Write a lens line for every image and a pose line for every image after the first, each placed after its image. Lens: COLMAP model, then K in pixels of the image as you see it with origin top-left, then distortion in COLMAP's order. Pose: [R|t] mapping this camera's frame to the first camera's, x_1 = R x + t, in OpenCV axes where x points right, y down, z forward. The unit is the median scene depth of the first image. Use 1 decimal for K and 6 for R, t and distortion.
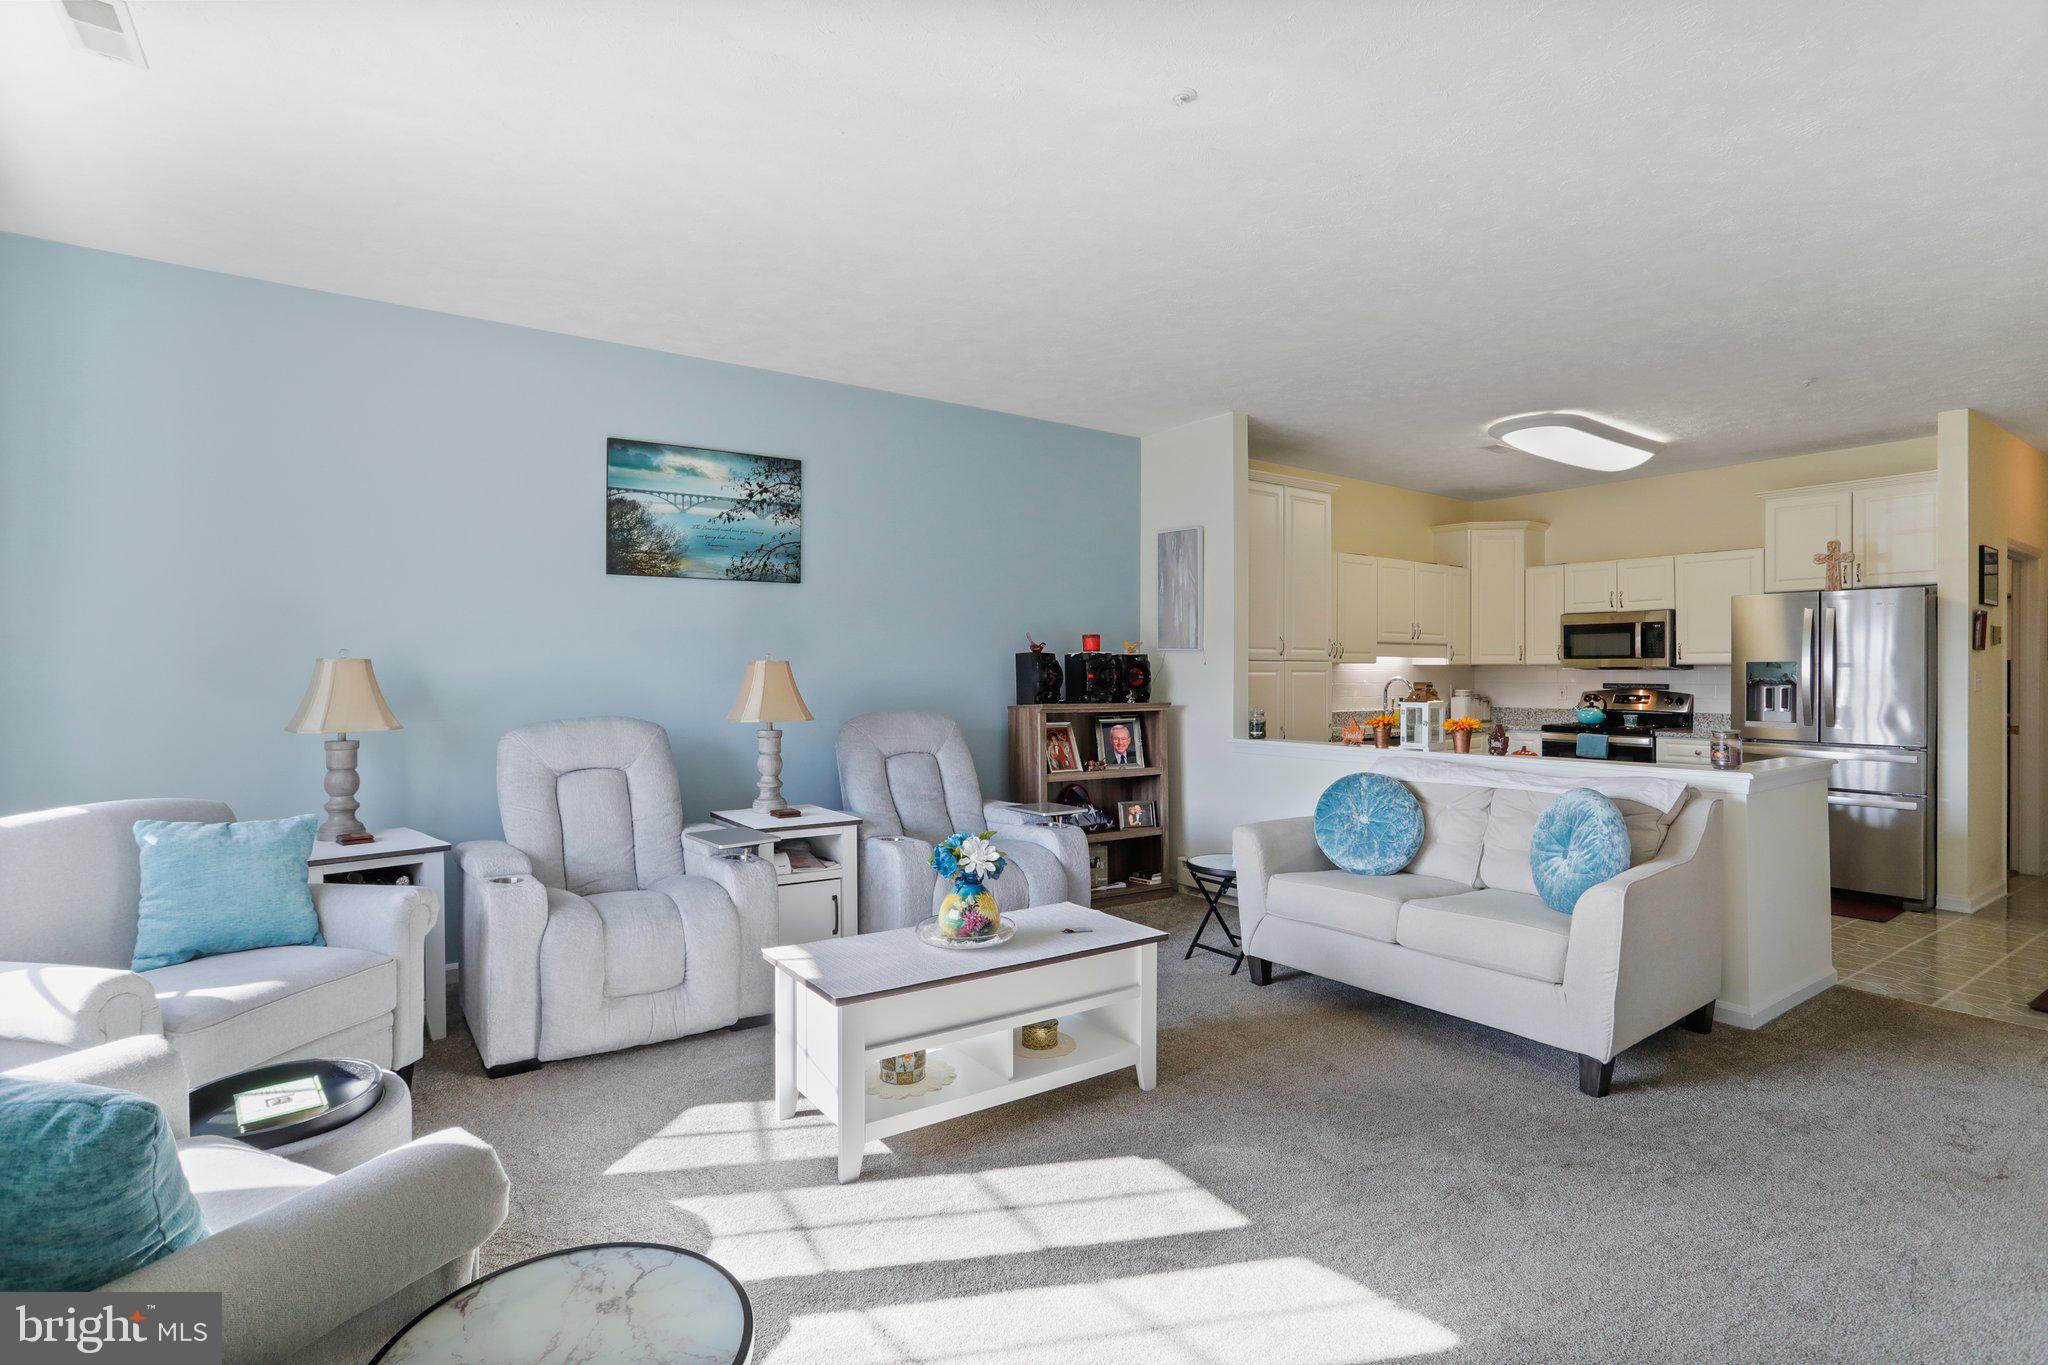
lens RADIAL K [[1038.3, 0, 984.6], [0, 1038.3, 671.4], [0, 0, 1]] dist [-0.070354, 0.032884]
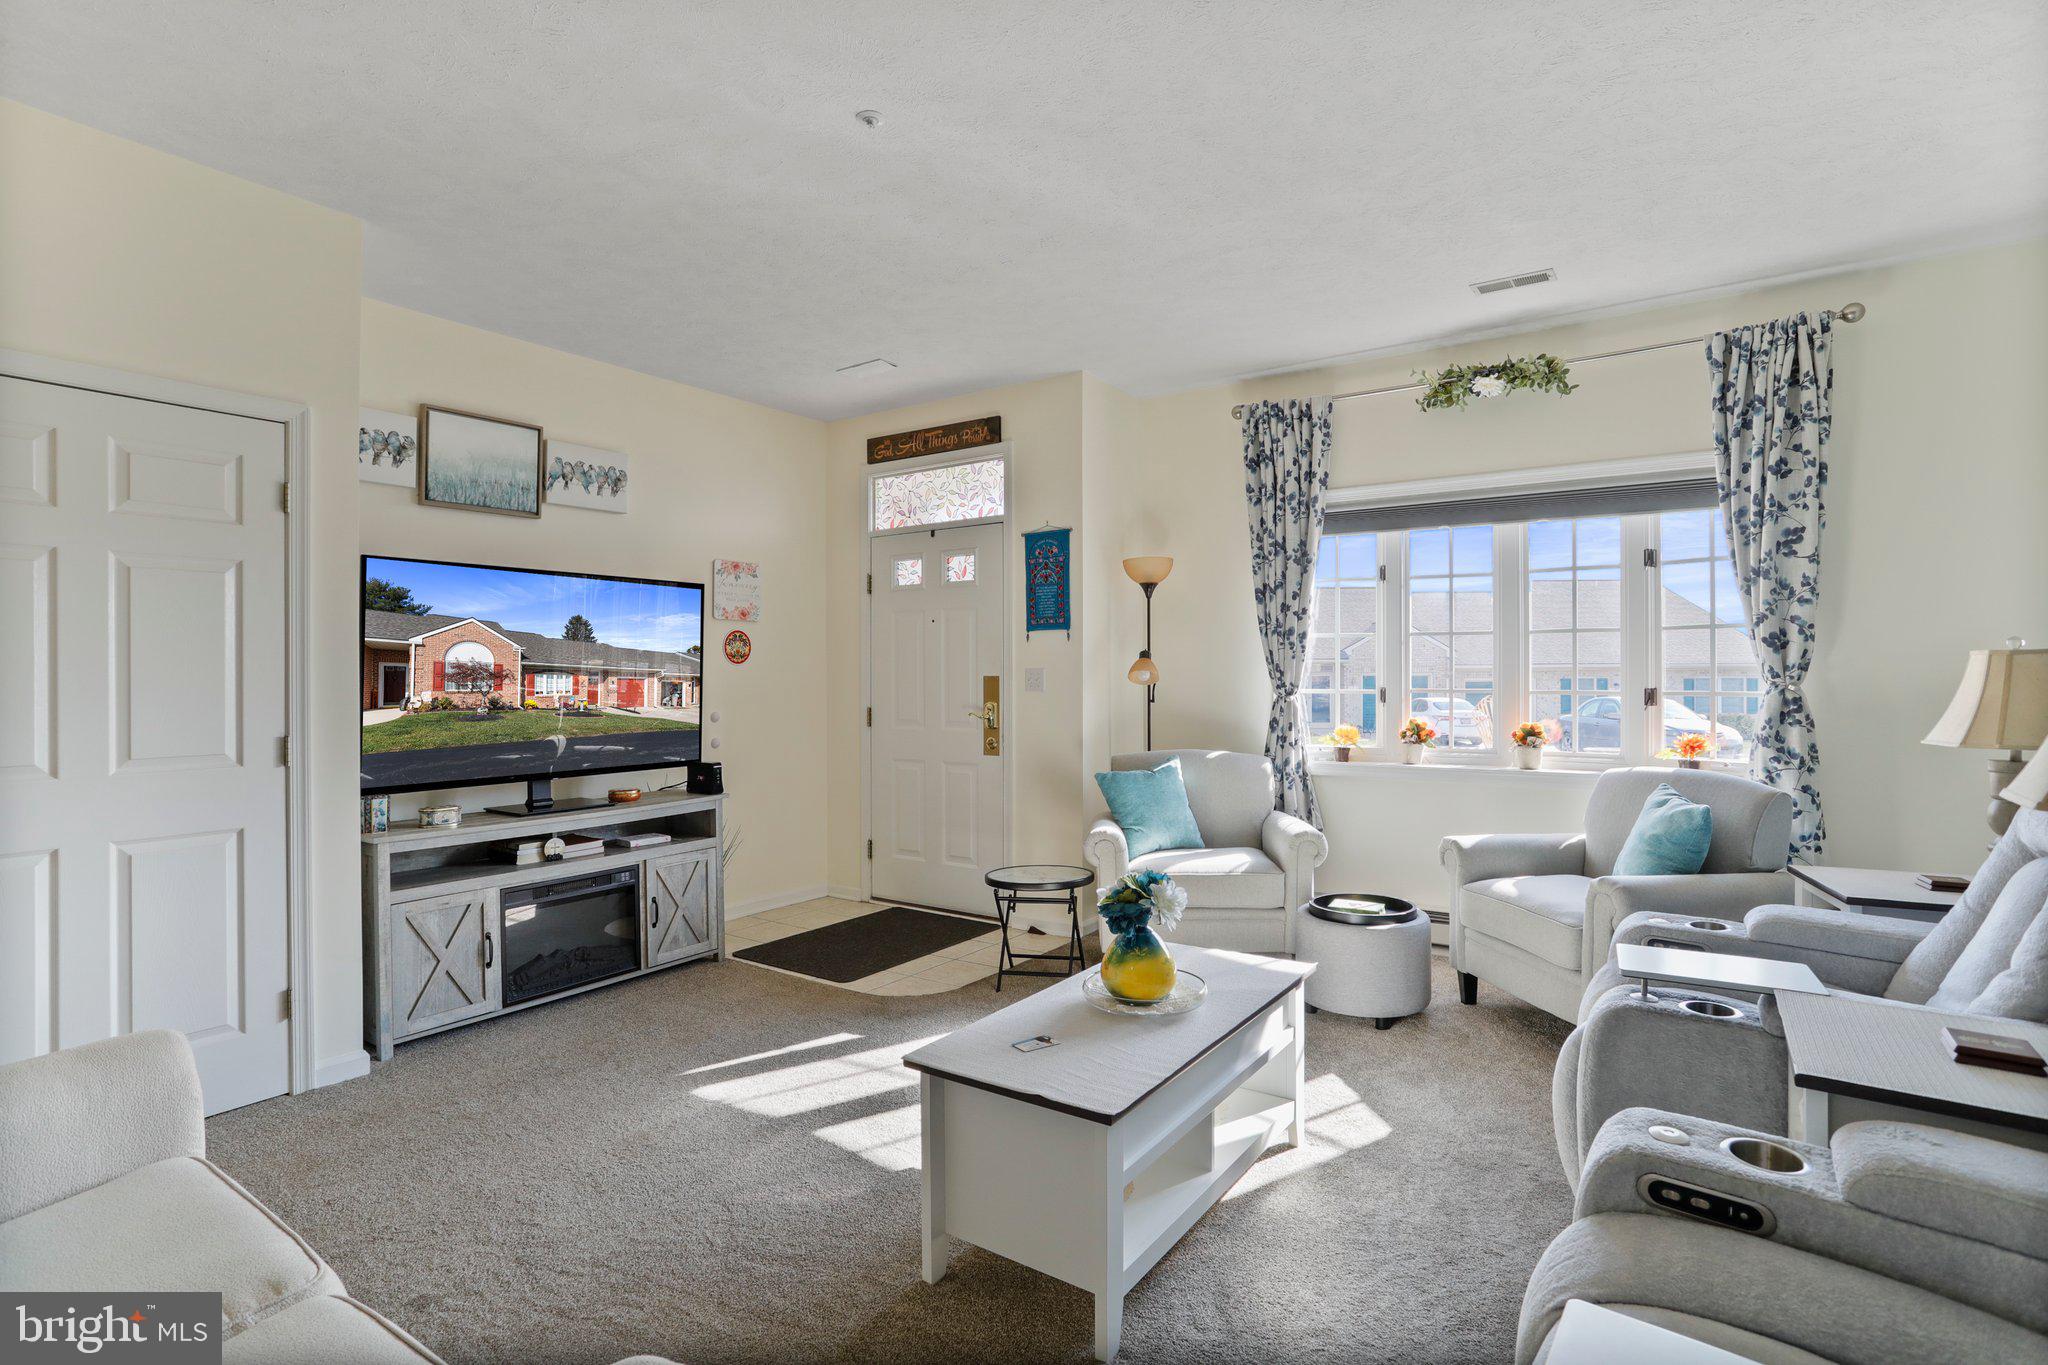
lens RADIAL K [[995.1, 0, 1013.6], [0, 995.1, 674.6], [0, 0, 1]] dist [-0.090682, 0.055255]
pose [[-0.938263, -0.002272, -0.345914, 0.182908], [-0.001506, 0.999996, -0.002483, 0.006622], [0.345918, -0.001809, -0.938263, 0.898949]]
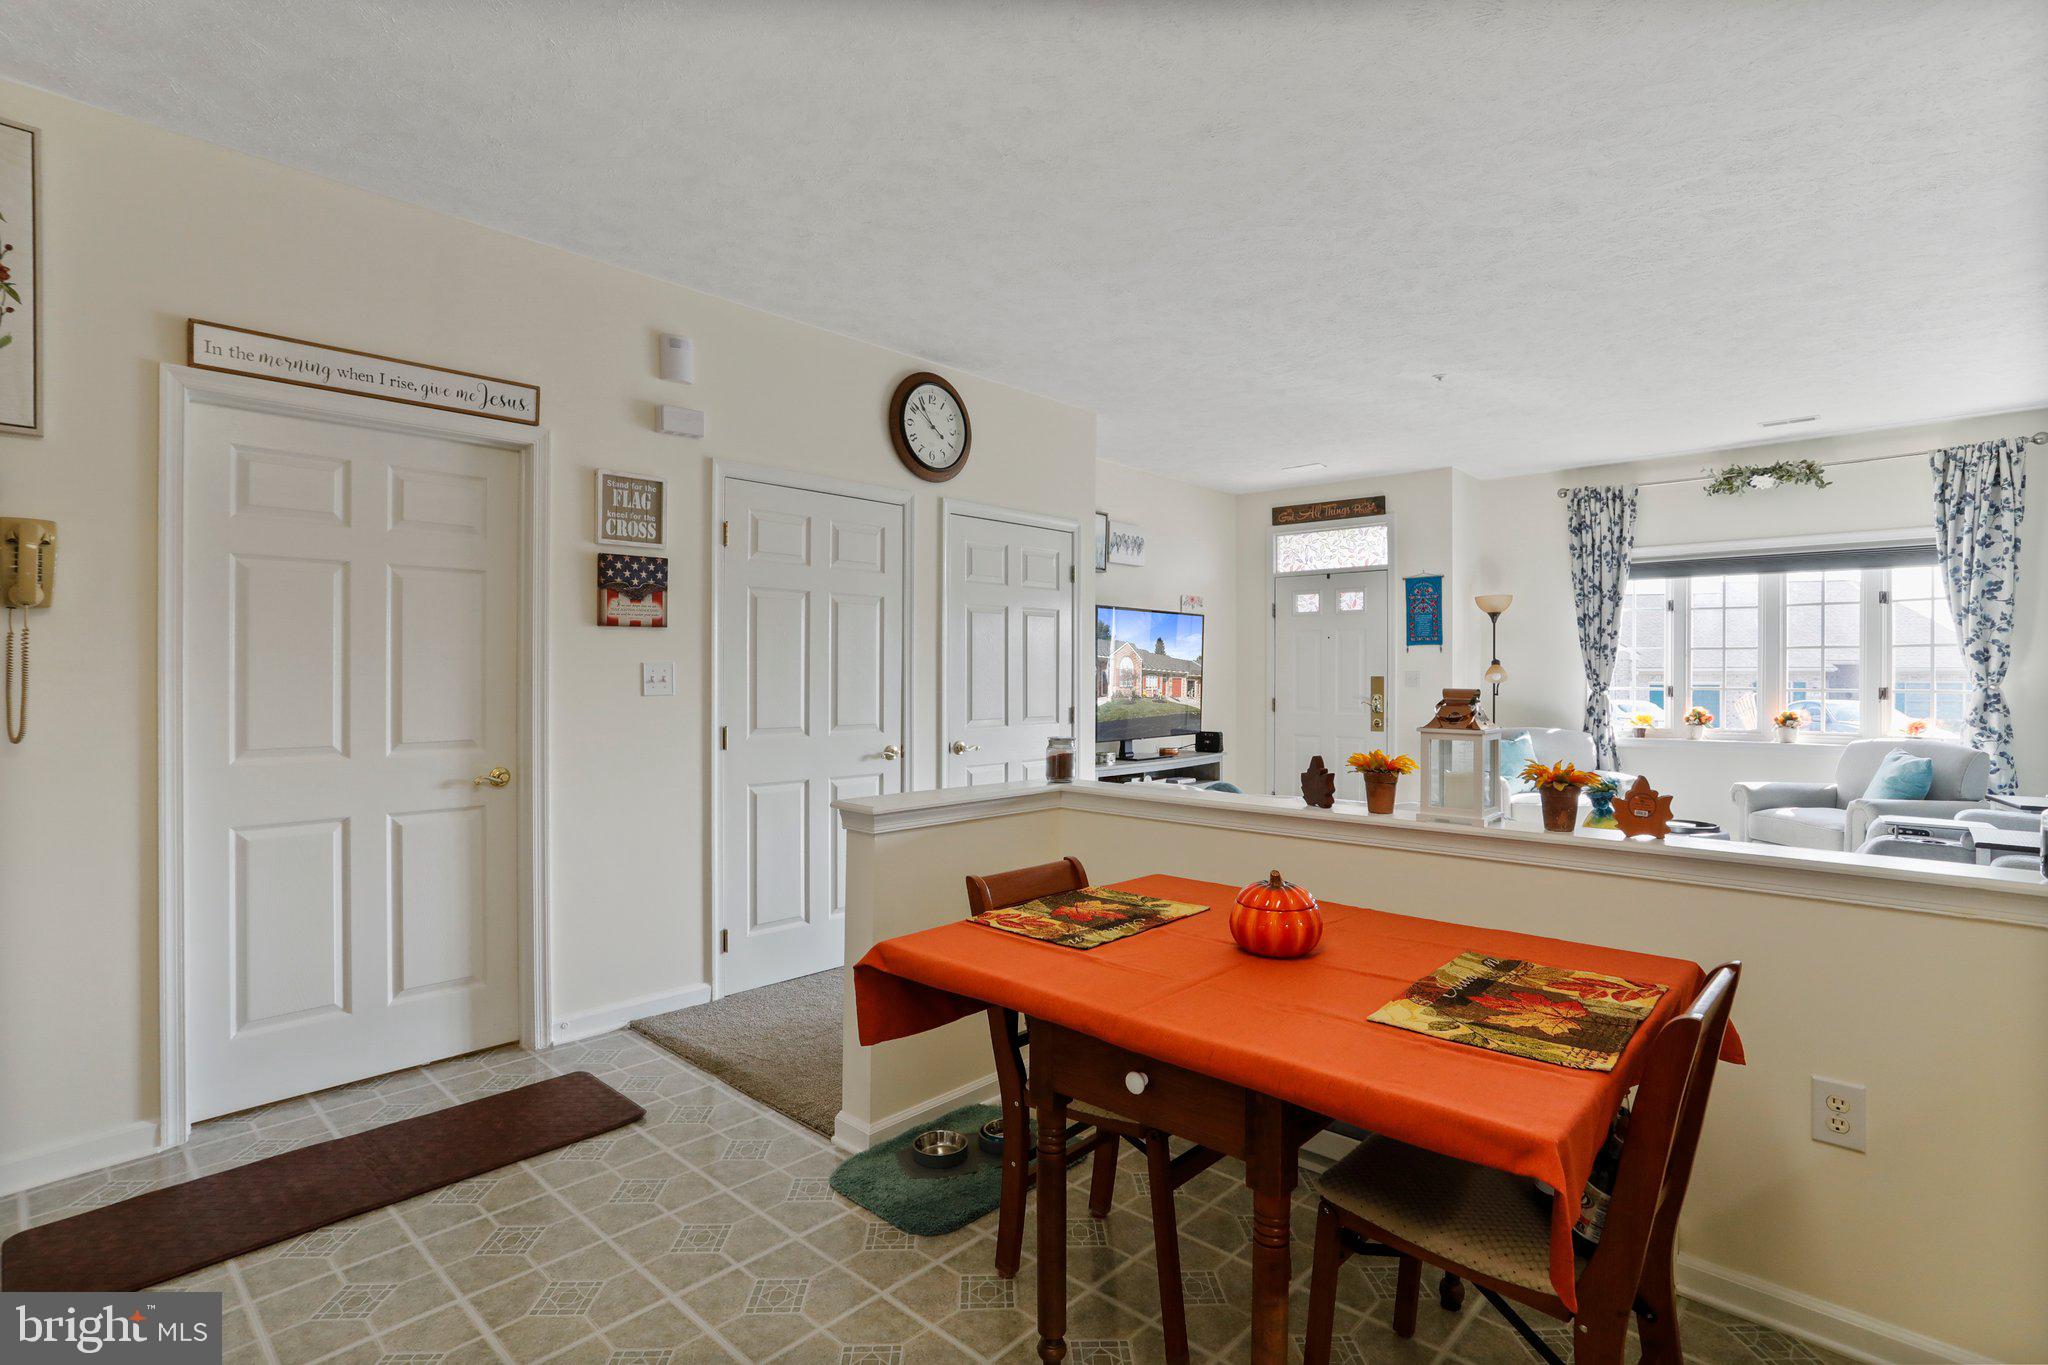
lens RADIAL K [[979.6, 0, 1024.5], [0, 979.6, 674.1], [0, 0, 1]] dist [-0.064003, 0.030331]
pose [[-0.975557, -0.003992, -0.219709, 0.623036], [-0.004312, 0.999990, 0.000979, 0.003098], [0.219703, 0.001903, -0.975565, 1.185928]]
